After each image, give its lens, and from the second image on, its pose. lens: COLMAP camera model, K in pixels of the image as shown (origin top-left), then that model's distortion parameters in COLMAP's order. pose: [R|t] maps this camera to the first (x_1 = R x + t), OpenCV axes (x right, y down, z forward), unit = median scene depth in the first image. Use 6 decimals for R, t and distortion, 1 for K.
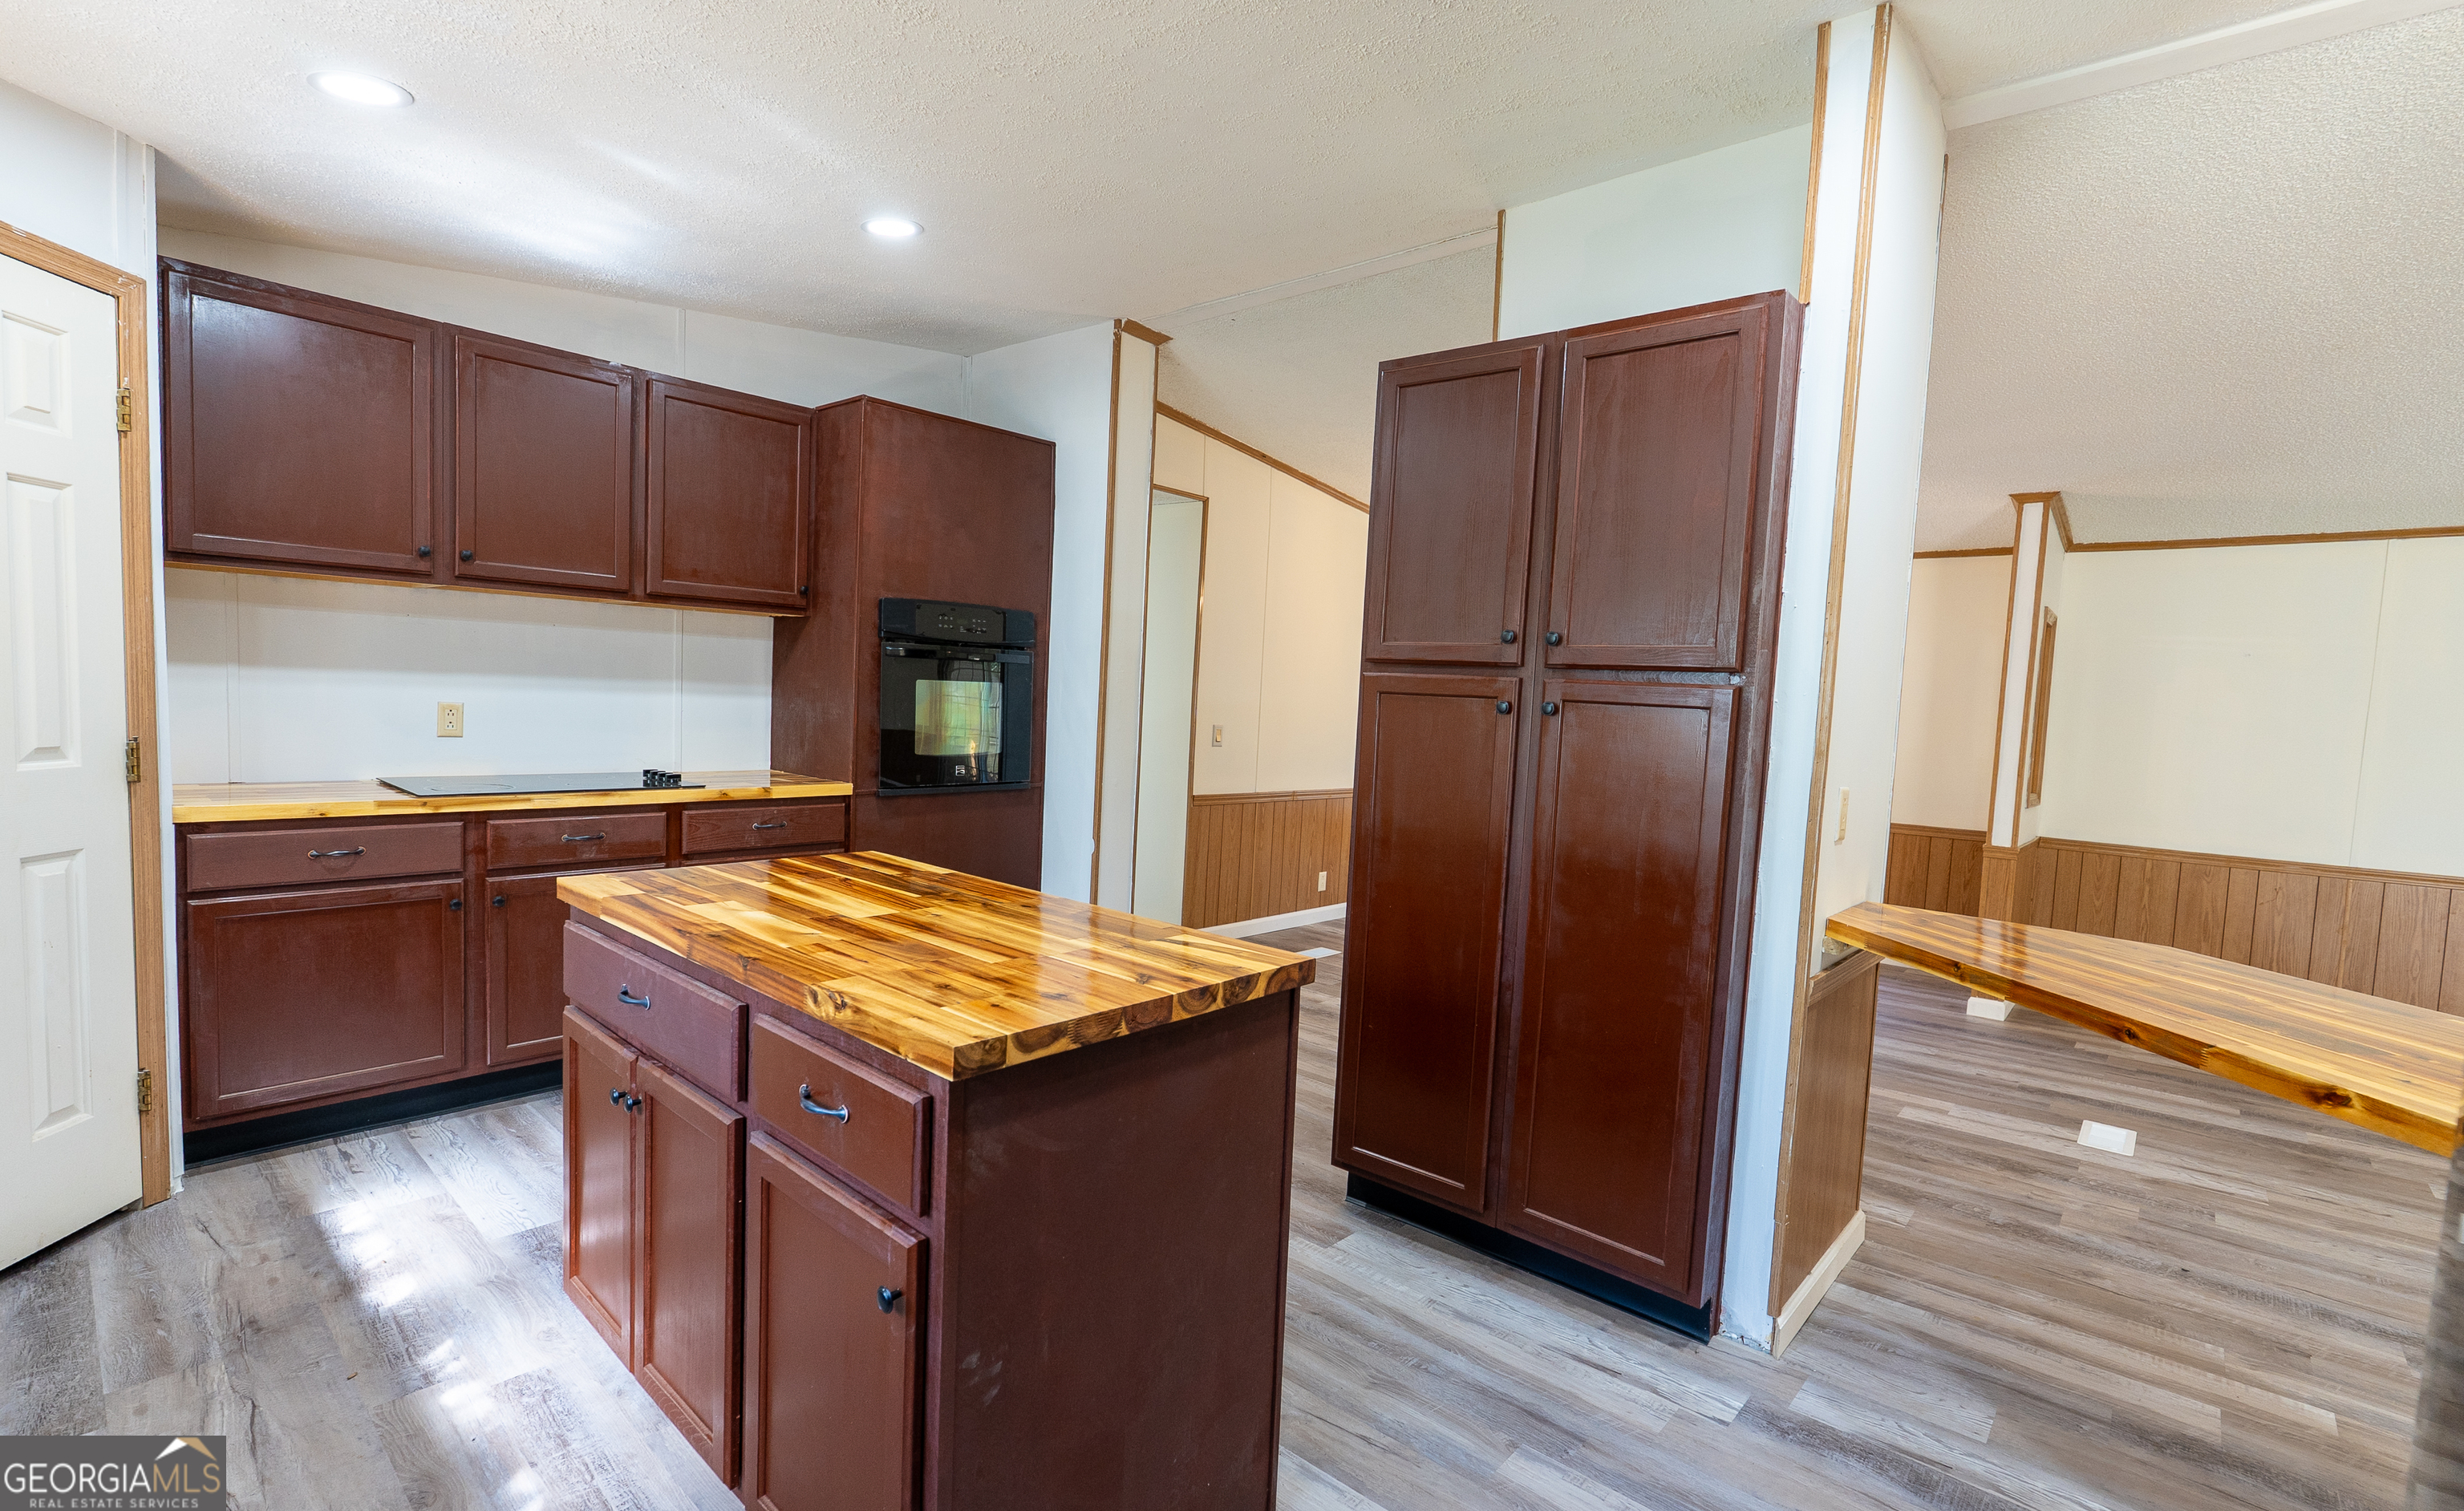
lens RADIAL K [[1106.7, 0, 1235.2], [0, 1106.7, 766.2], [0, 0, 1]] dist [0.001330, 0.000128]
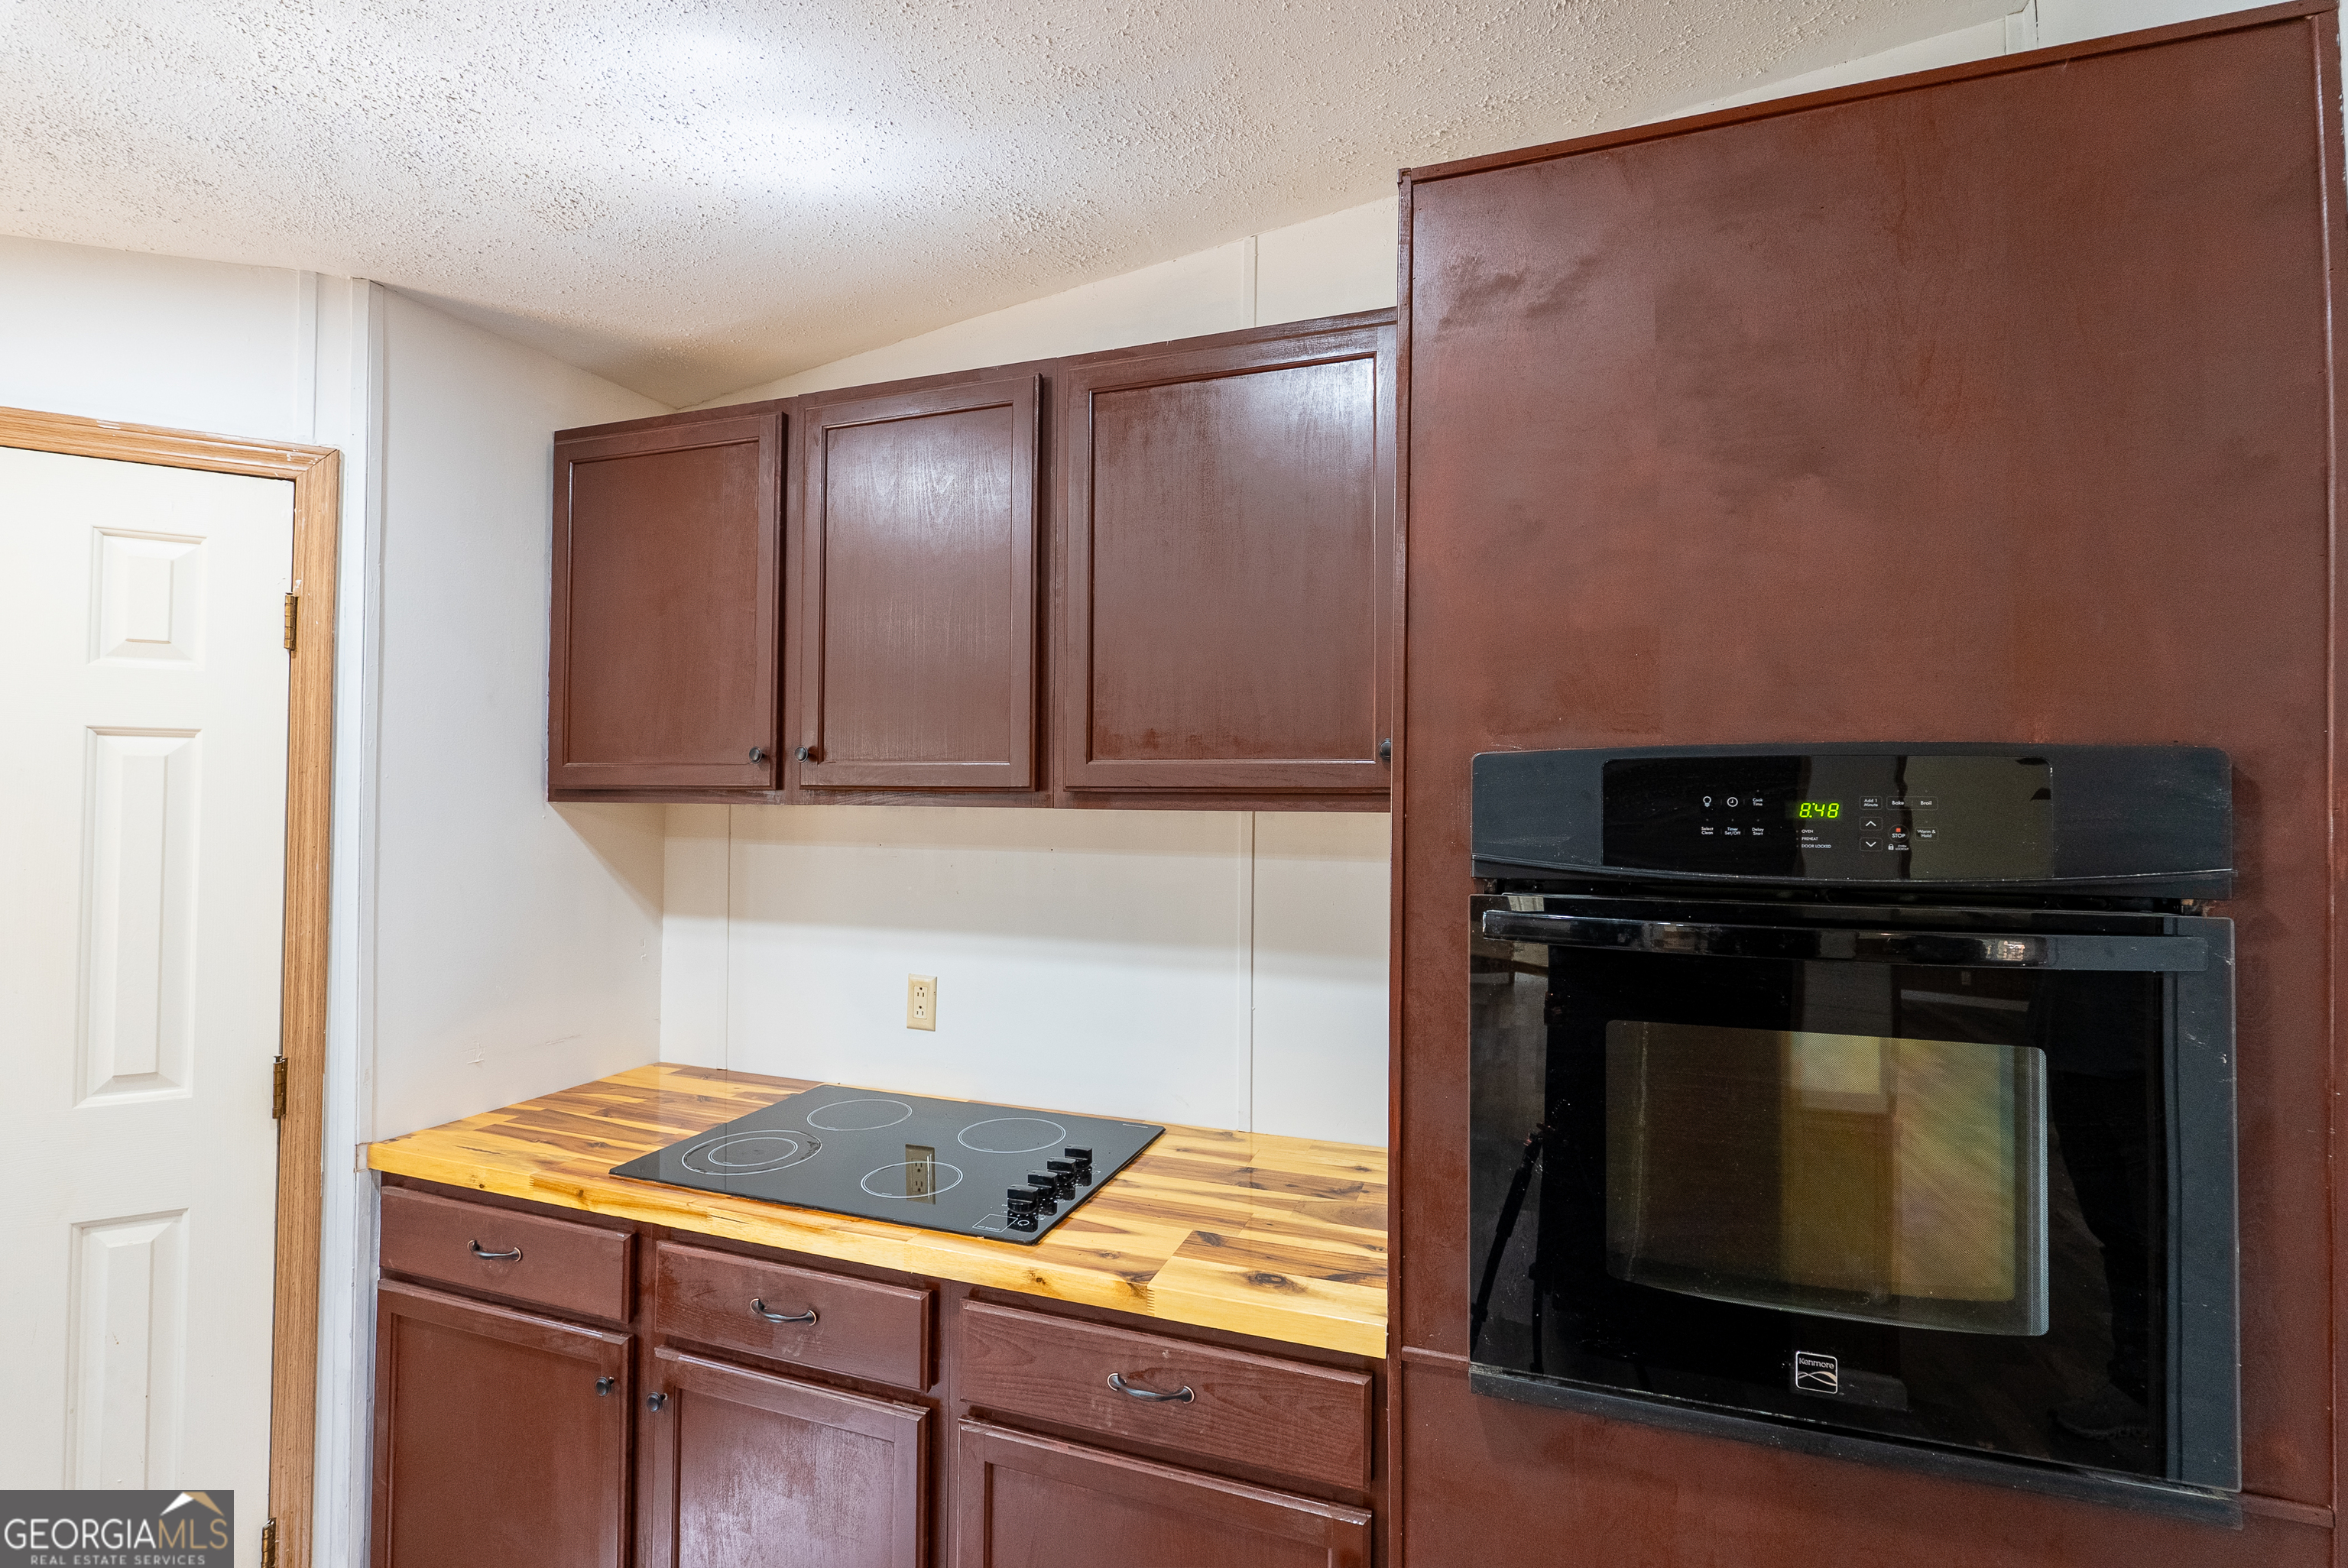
lens RADIAL K [[1036.0, 0, 1174.0], [0, 1036.0, 781.2], [0, 0, 1]] dist [-0.007319, 0.001492]
pose [[0.383066, -0.056044, -0.922019, -0.097536], [-0.052774, 0.995200, -0.082418, -0.145599], [0.922212, 0.080230, 0.378269, 1.015475]]
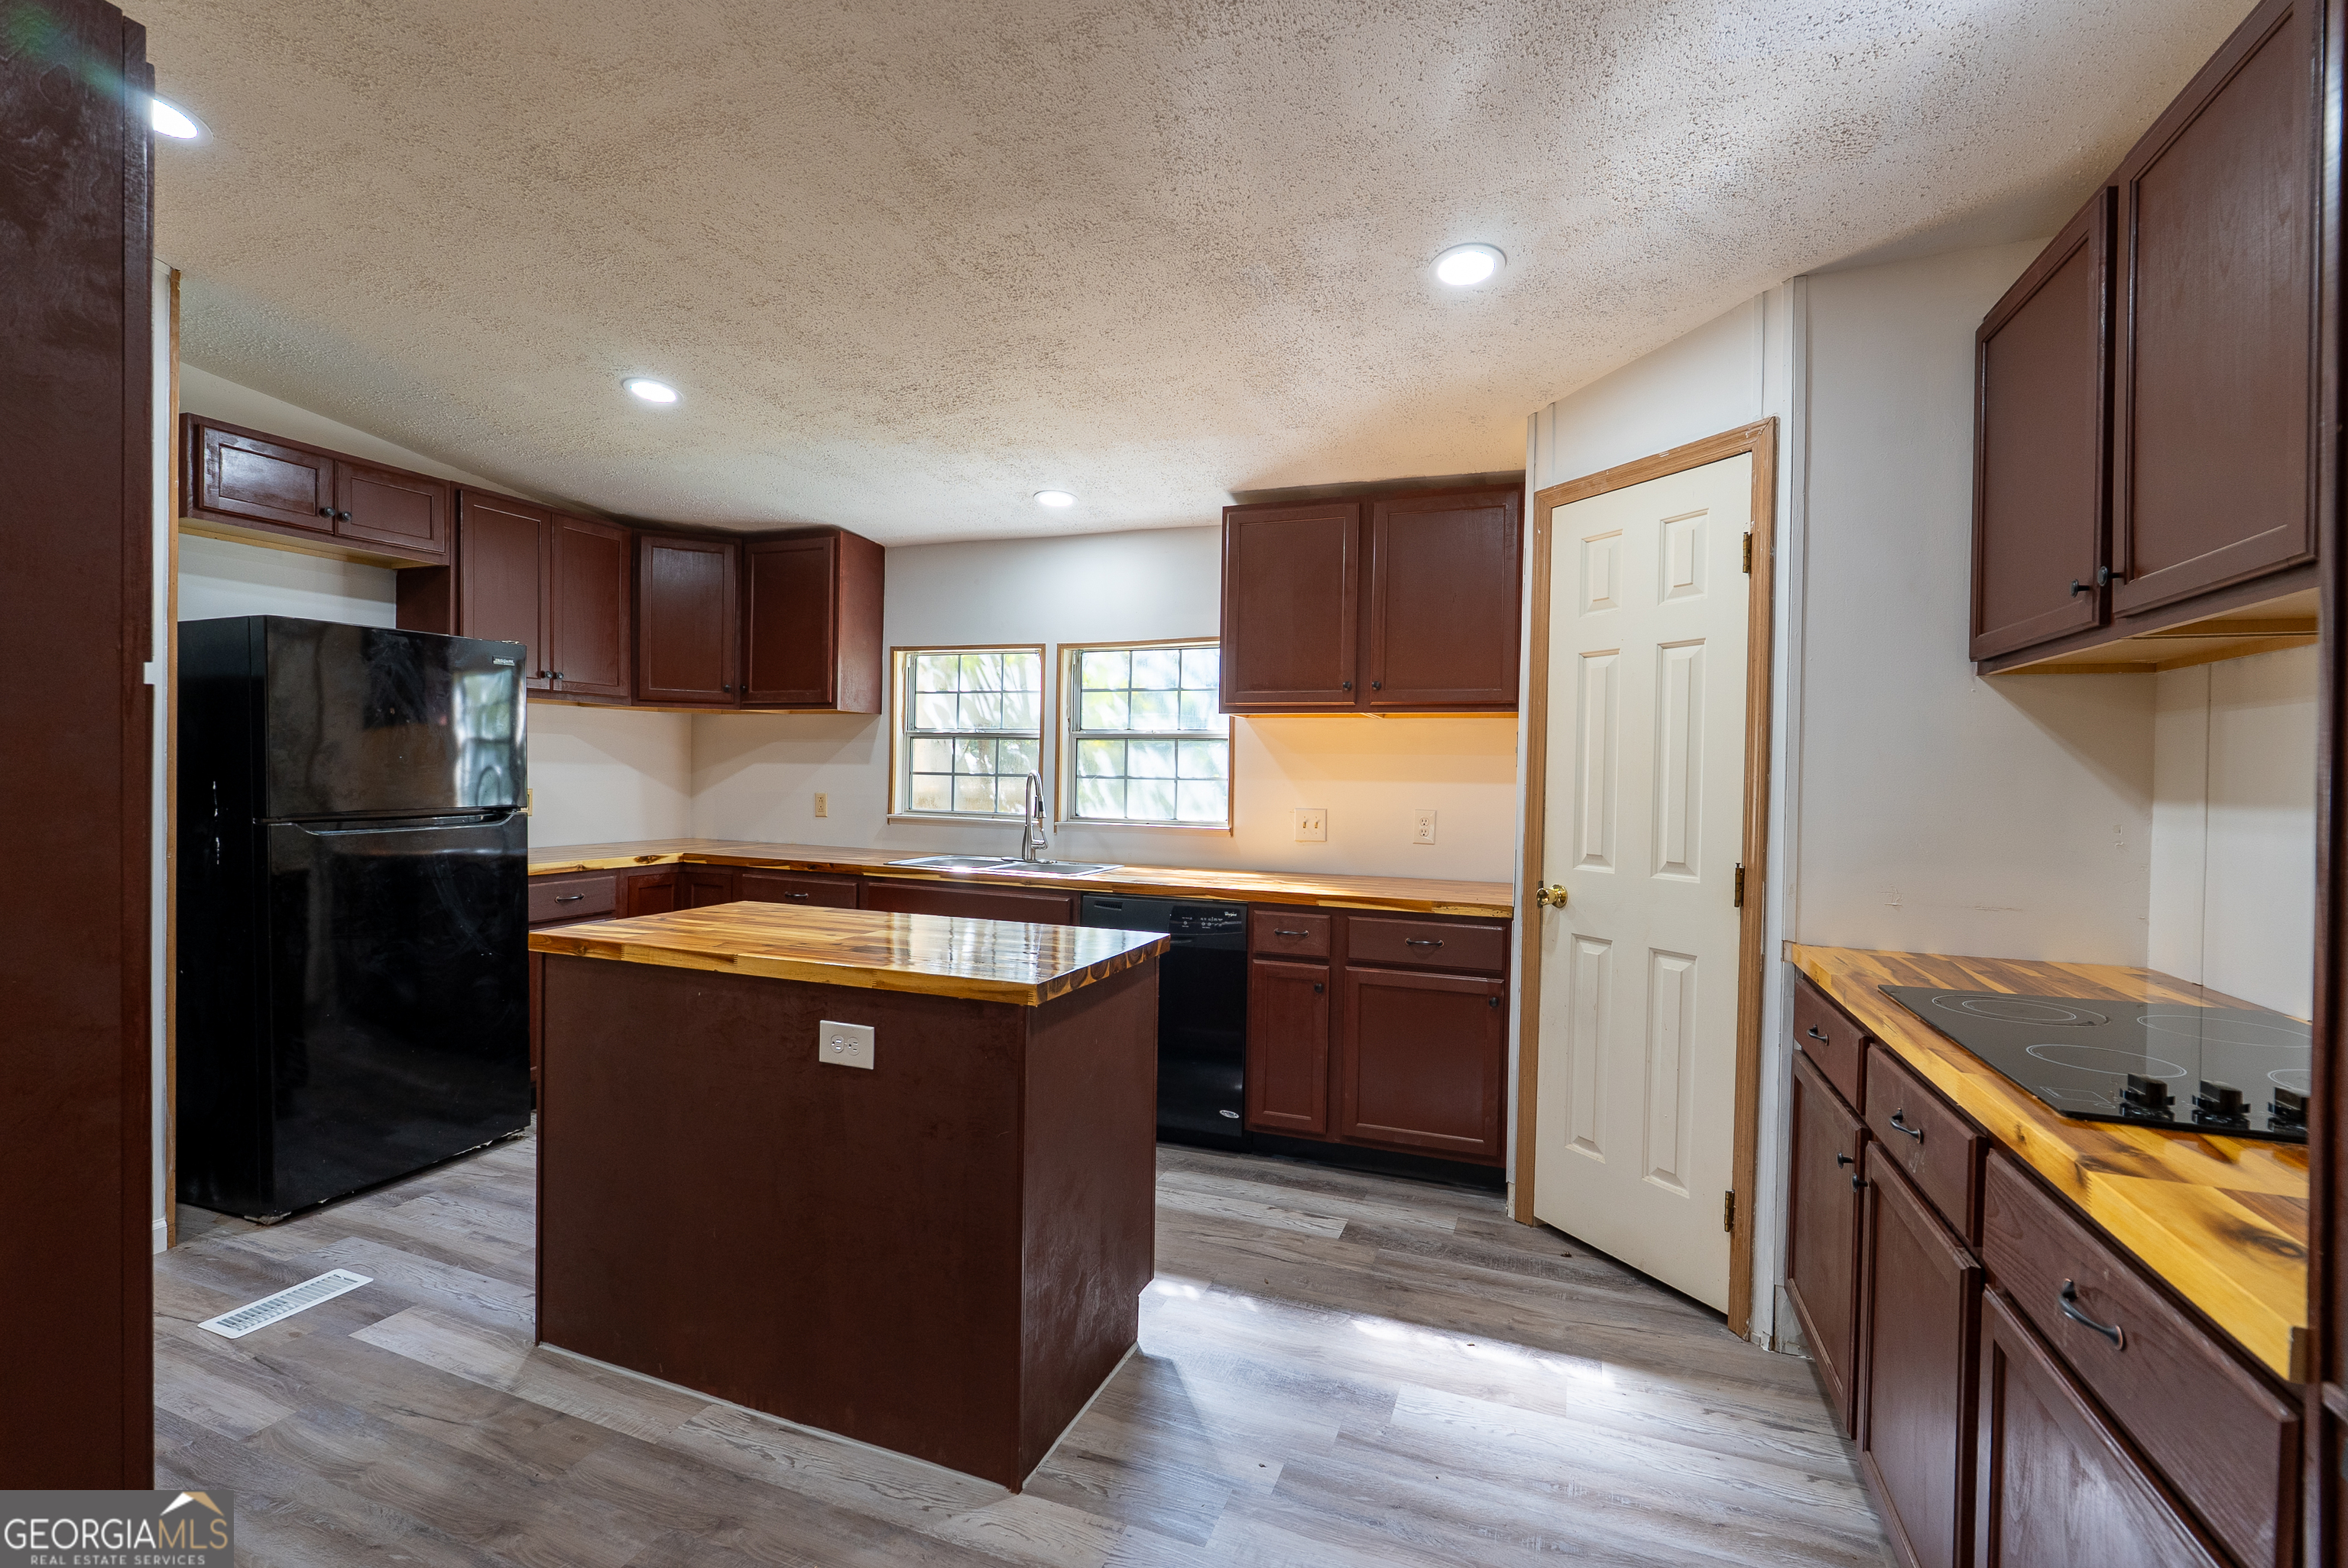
lens RADIAL K [[1036.0, 0, 1170.7], [0, 1036.0, 783.4], [0, 0, 1]] dist [-0.007319, 0.001492]
pose [[-0.935637, -0.056874, -0.348352, -0.123783], [-0.081091, 0.995170, 0.055325, -0.088388], [0.343523, 0.080013, -0.935730, 1.365772]]
